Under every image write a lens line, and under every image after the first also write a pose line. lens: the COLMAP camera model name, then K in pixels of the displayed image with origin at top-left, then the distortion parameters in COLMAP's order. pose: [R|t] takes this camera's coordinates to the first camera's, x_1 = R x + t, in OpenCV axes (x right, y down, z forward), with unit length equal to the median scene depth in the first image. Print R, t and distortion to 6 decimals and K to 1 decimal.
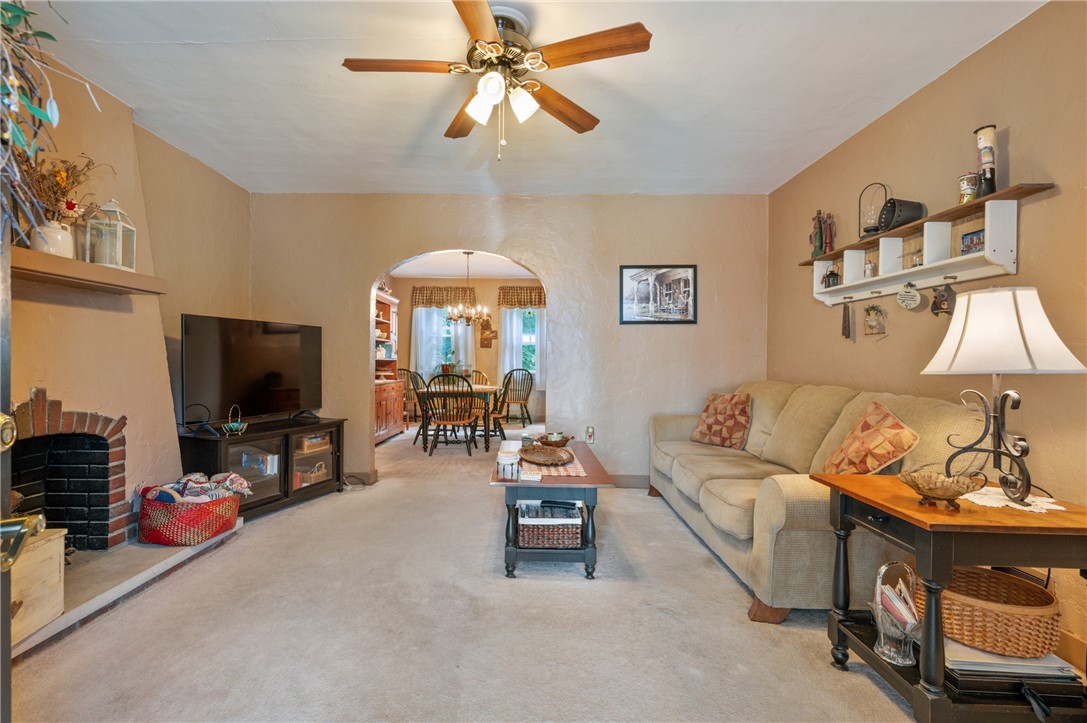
lens RADIAL K [[471.5, 0, 540.2], [0, 471.5, 362.1], [0, 0, 1]] dist [0.012016, 0.001195]
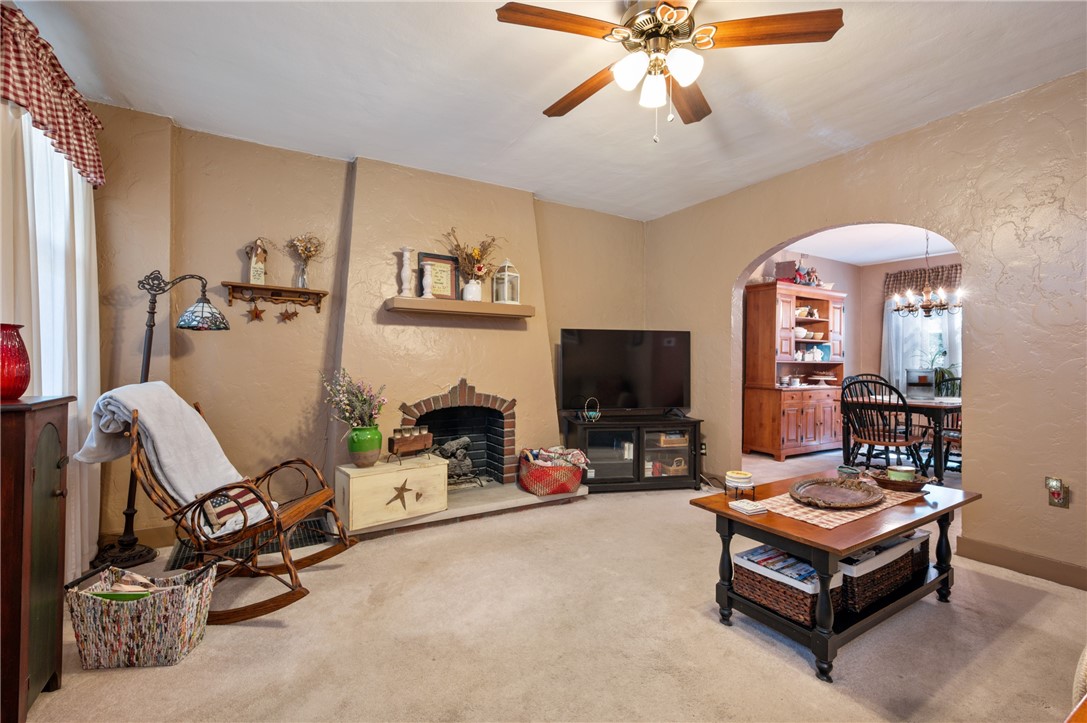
lens RADIAL K [[471.5, 0, 543.5], [0, 471.5, 361.9], [0, 0, 1]] dist [0.012016, 0.001195]
pose [[0.546813, 0.000221, -0.837255, 0.420802], [-0.005928, 0.999976, -0.003607, -0.000580], [0.837234, 0.006935, 0.546801, 0.247884]]
